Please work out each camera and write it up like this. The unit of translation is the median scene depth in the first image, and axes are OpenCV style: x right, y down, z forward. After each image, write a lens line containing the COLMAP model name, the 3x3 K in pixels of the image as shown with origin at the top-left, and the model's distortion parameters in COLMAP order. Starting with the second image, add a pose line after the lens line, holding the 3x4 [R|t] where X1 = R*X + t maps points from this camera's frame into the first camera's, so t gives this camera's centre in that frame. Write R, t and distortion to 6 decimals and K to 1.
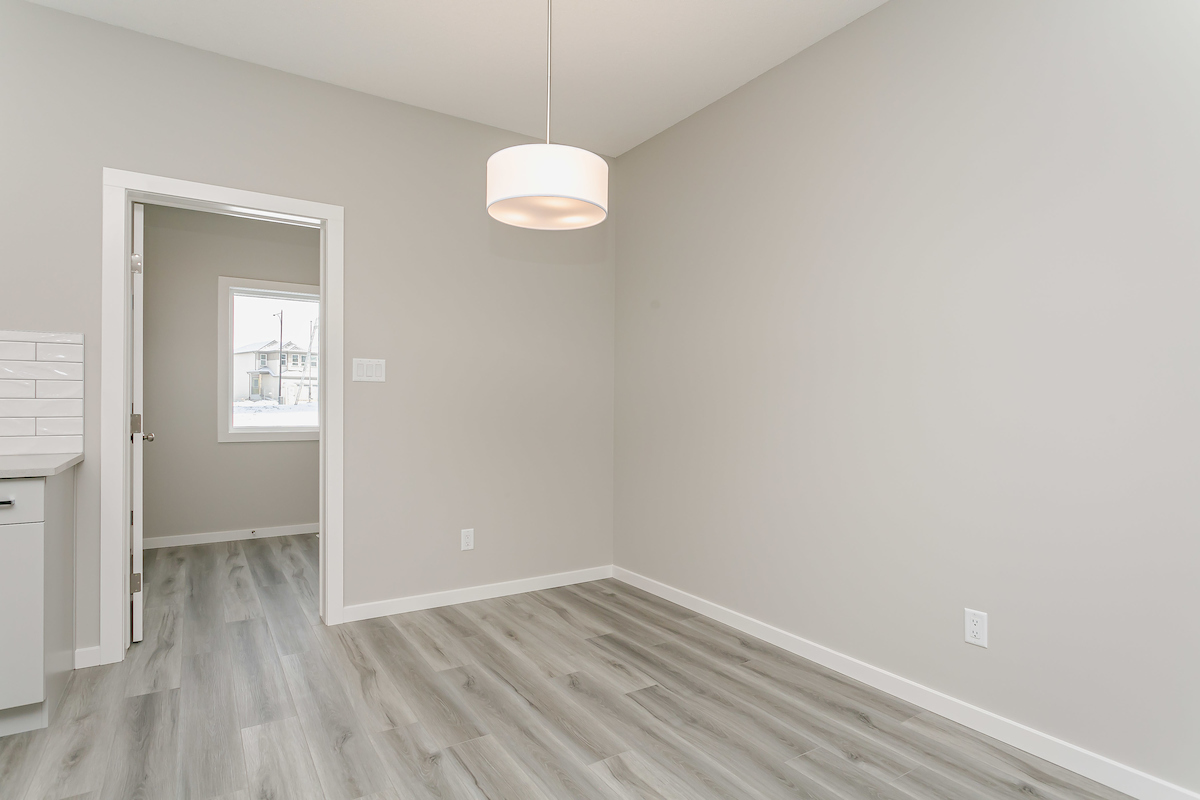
lens RADIAL K [[627.9, 0, 591.4], [0, 627.9, 401.3], [0, 0, 1]] dist [-0.030307, -0.000376]
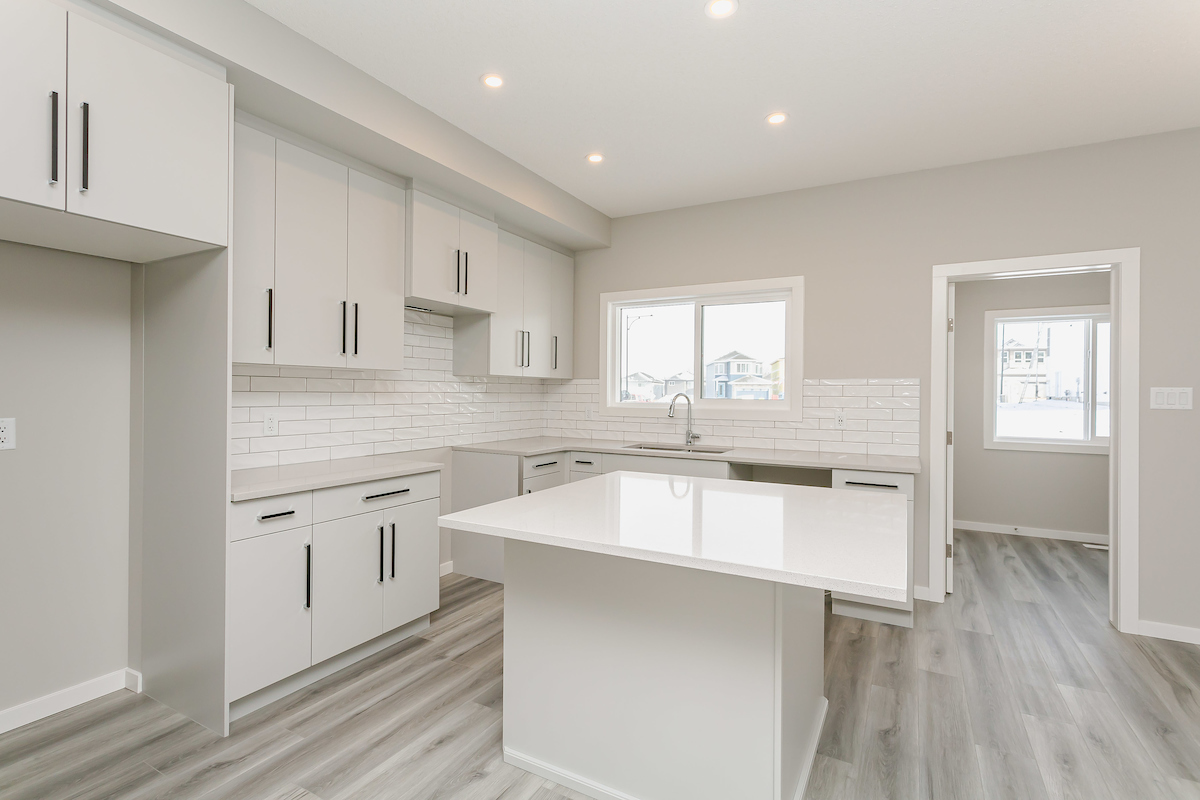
lens RADIAL K [[581.3, 0, 592.3], [0, 581.3, 390.0], [0, 0, 1]] dist [0.015910, -0.000966]
pose [[0.486222, -0.001230, -0.873835, 0.032220], [-0.006889, 0.999963, -0.005241, -0.052776], [0.873808, 0.008568, 0.486195, -0.317199]]
